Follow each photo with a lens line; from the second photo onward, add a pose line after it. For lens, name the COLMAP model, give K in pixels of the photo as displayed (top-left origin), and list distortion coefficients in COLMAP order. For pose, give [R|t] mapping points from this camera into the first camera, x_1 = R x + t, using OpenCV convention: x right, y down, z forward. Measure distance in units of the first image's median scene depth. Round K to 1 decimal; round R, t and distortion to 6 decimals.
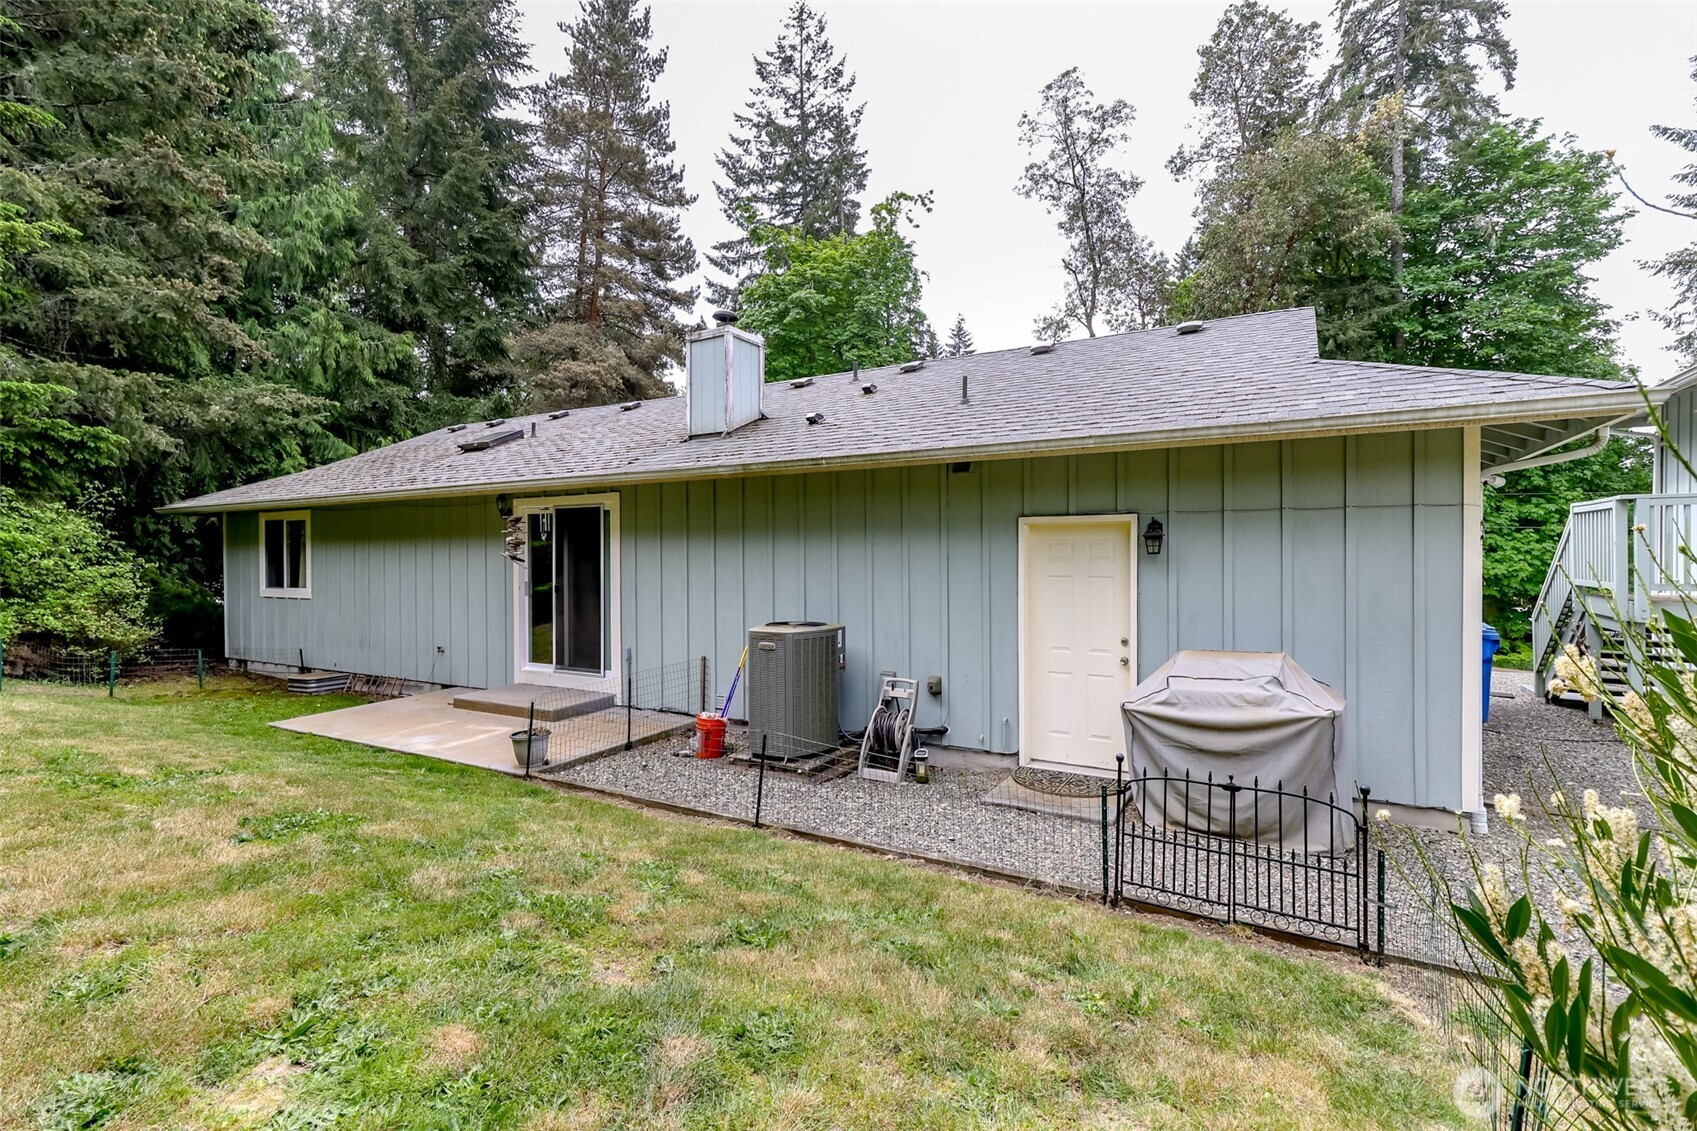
lens RADIAL K [[772.5, 0, 913.3], [0, 772.5, 561.5], [0, 0, 1]] dist [0.024870, 0.000558]
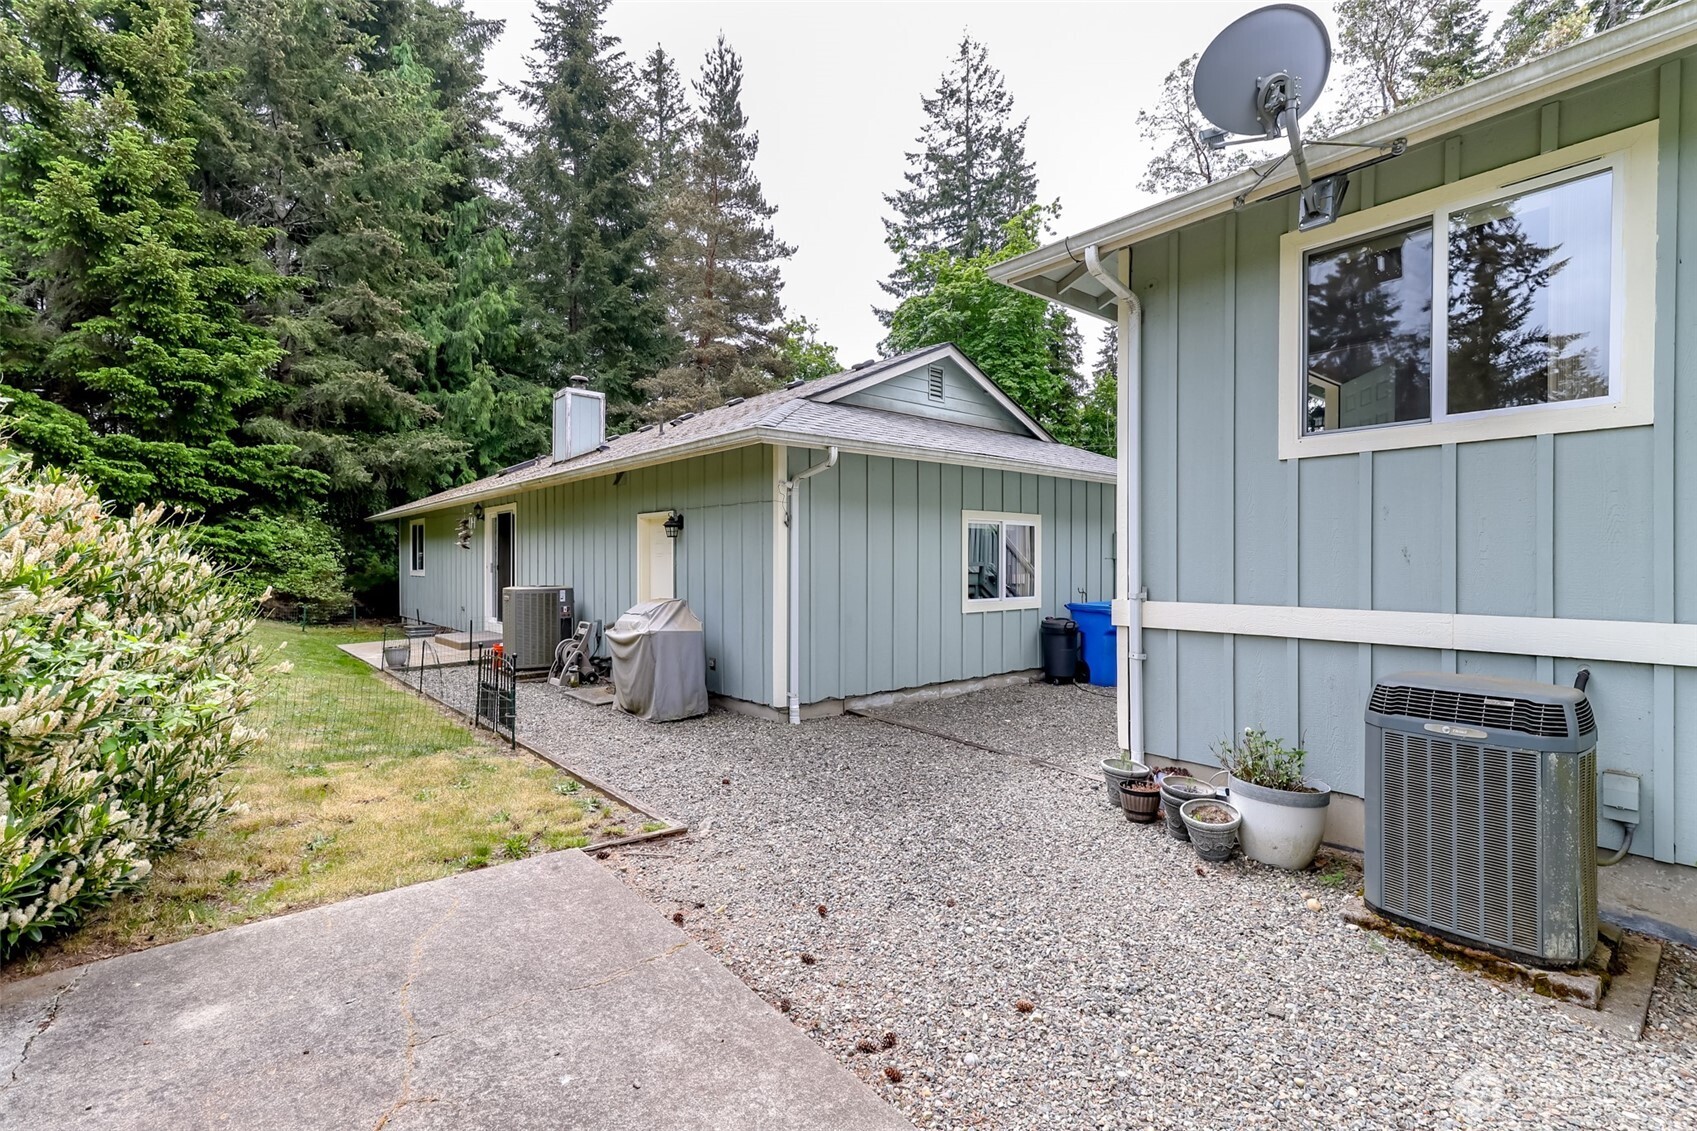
lens RADIAL K [[772.5, 0, 913.3], [0, 772.5, 561.5], [0, 0, 1]] dist [0.024870, 0.000558]
pose [[0.945455, 0.002747, -0.325742, 0.174802], [-0.003871, 0.999989, -0.002802, 0.005485], [0.325730, 0.003911, 0.945455, -0.033209]]
